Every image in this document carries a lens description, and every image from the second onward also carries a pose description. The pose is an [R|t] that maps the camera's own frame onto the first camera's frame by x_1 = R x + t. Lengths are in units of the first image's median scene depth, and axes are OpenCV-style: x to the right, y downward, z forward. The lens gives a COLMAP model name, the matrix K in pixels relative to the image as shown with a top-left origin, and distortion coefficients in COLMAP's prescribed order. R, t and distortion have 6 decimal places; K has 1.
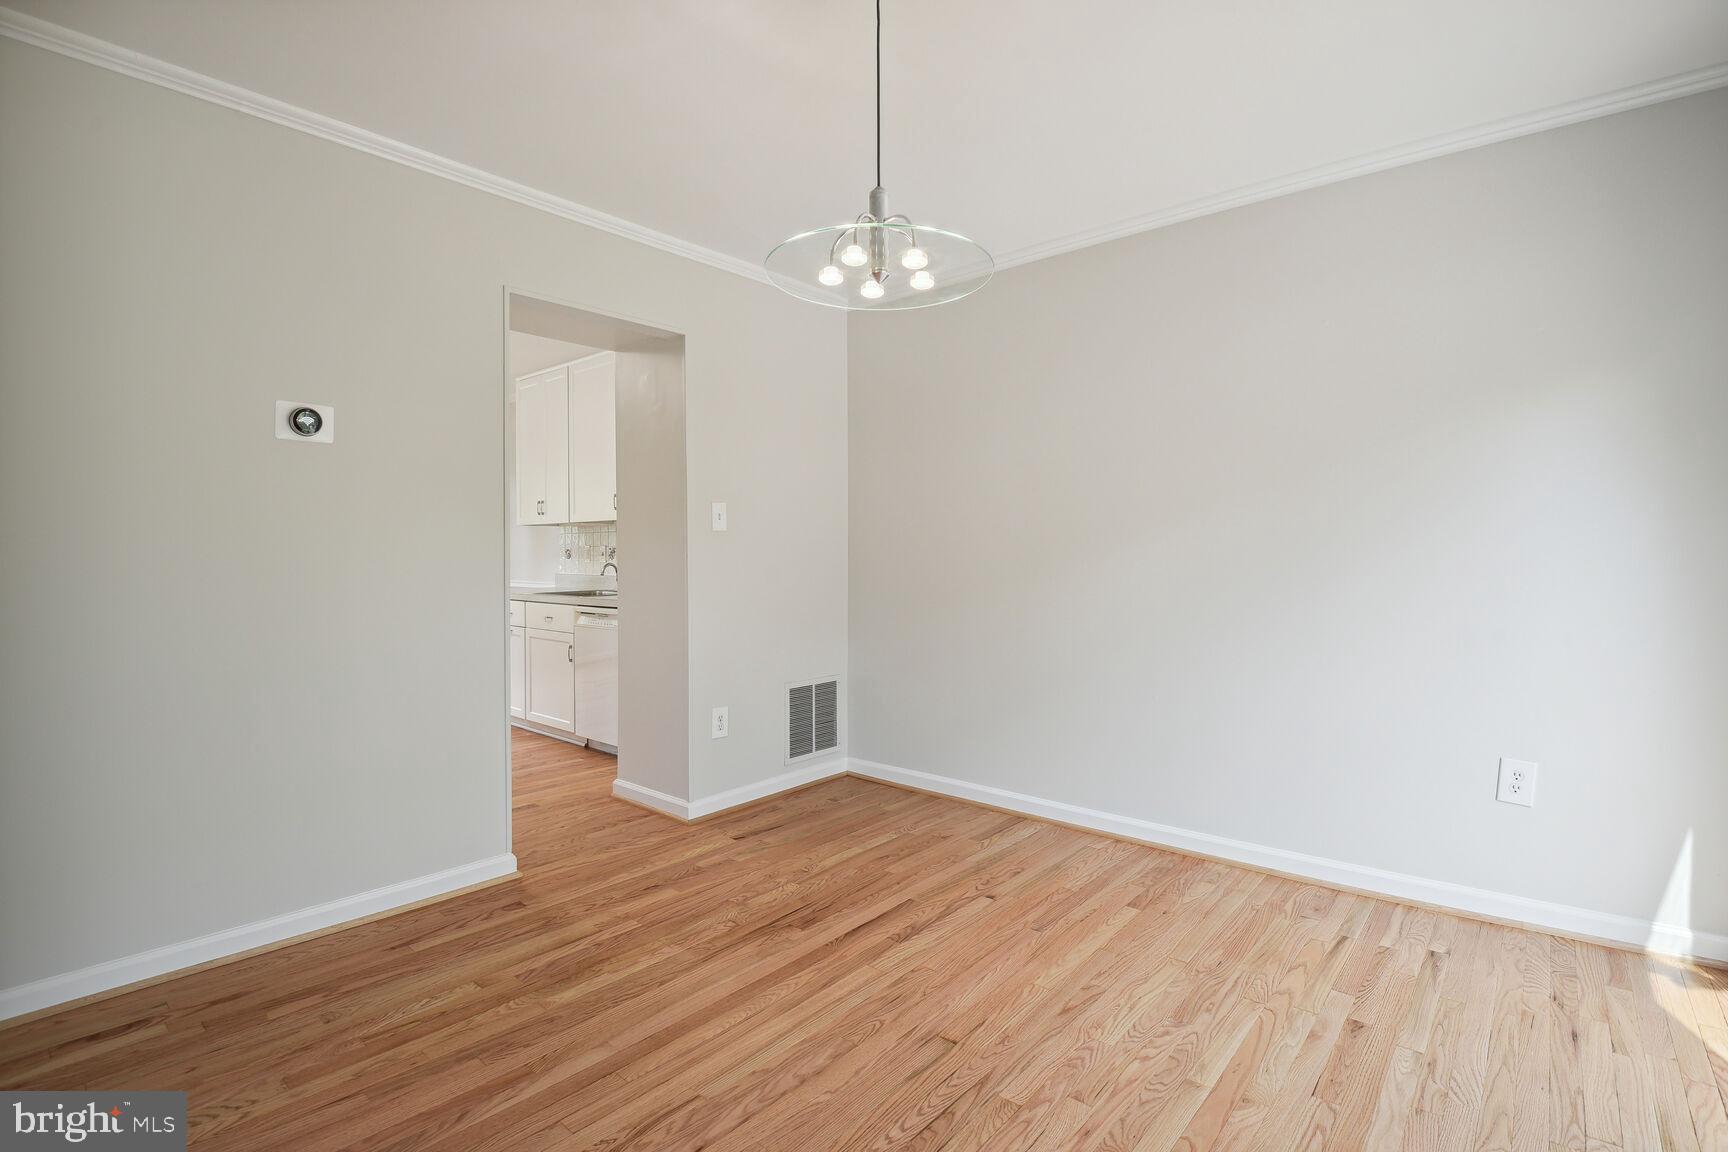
lens RADIAL K [[794.6, 0, 889.3], [0, 794.6, 579.8], [0, 0, 1]] dist [-0.018467, -0.010143]
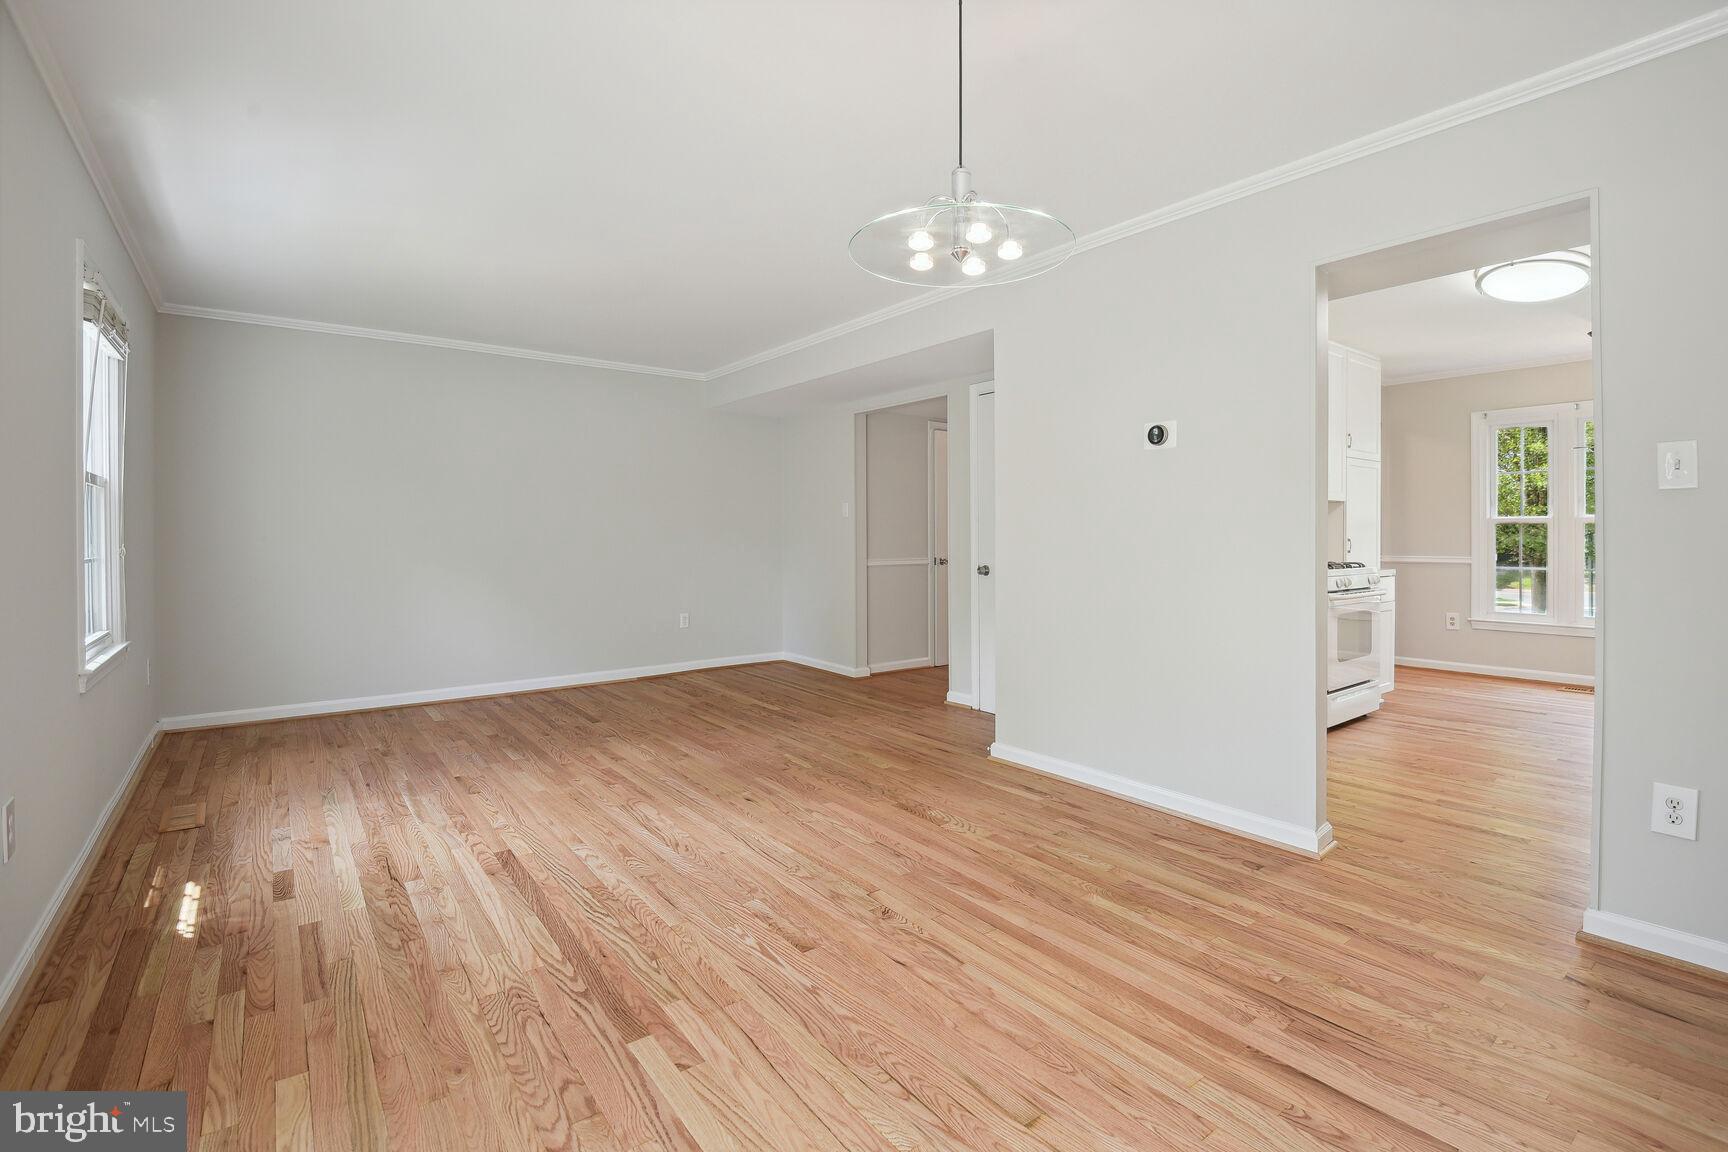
lens RADIAL K [[776.1, 0, 862.2], [0, 776.1, 529.4], [0, 0, 1]] dist [-0.016593, -0.000681]
pose [[-0.210723, -0.001750, -0.977544, 0.727580], [-0.031359, 0.999496, 0.004970, -0.023728], [0.977043, 0.031702, -0.210671, 0.793882]]
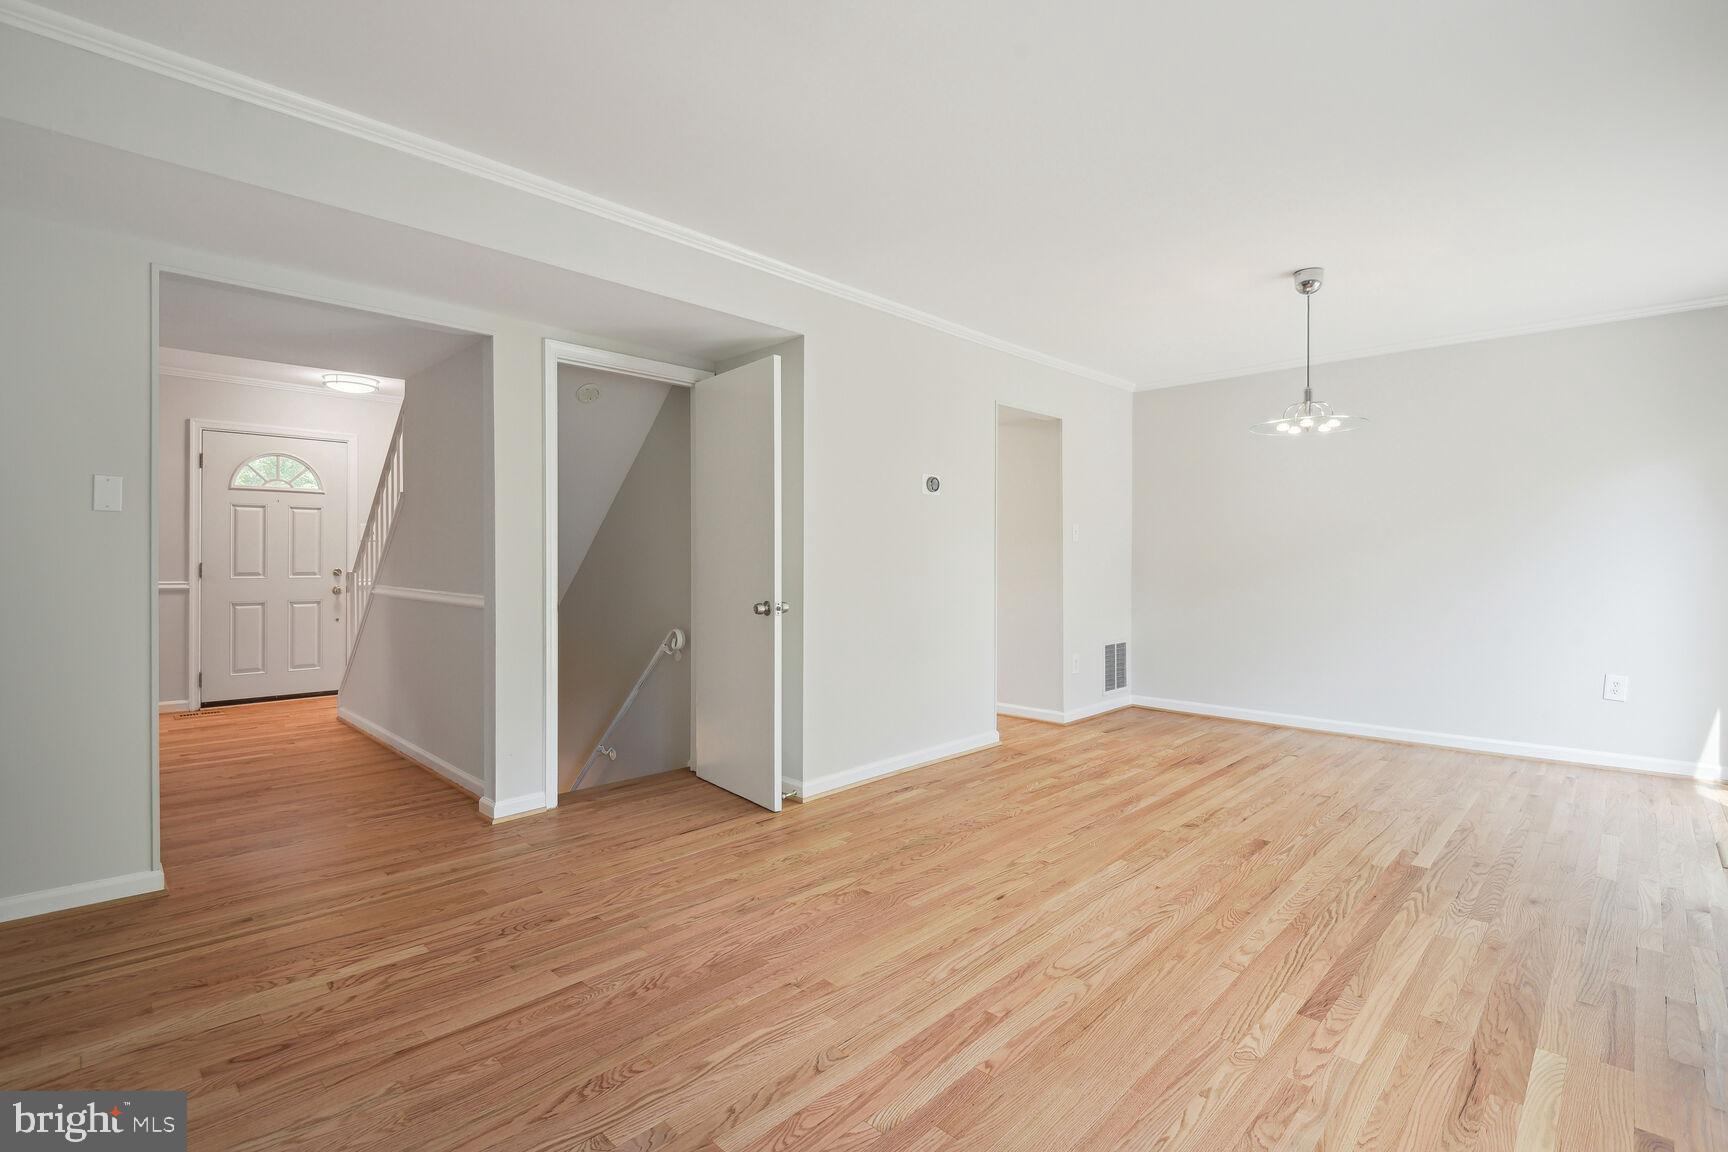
lens RADIAL K [[801.7, 0, 864.0], [0, 801.7, 576.0], [0, 0, 1]] dist [-0.019859, -0.001198]
pose [[0.997215, 0.009228, -0.074010, -0.791357], [-0.009654, 0.999939, -0.005397, 0.028534], [0.073955, 0.006096, 0.997243, -0.936145]]
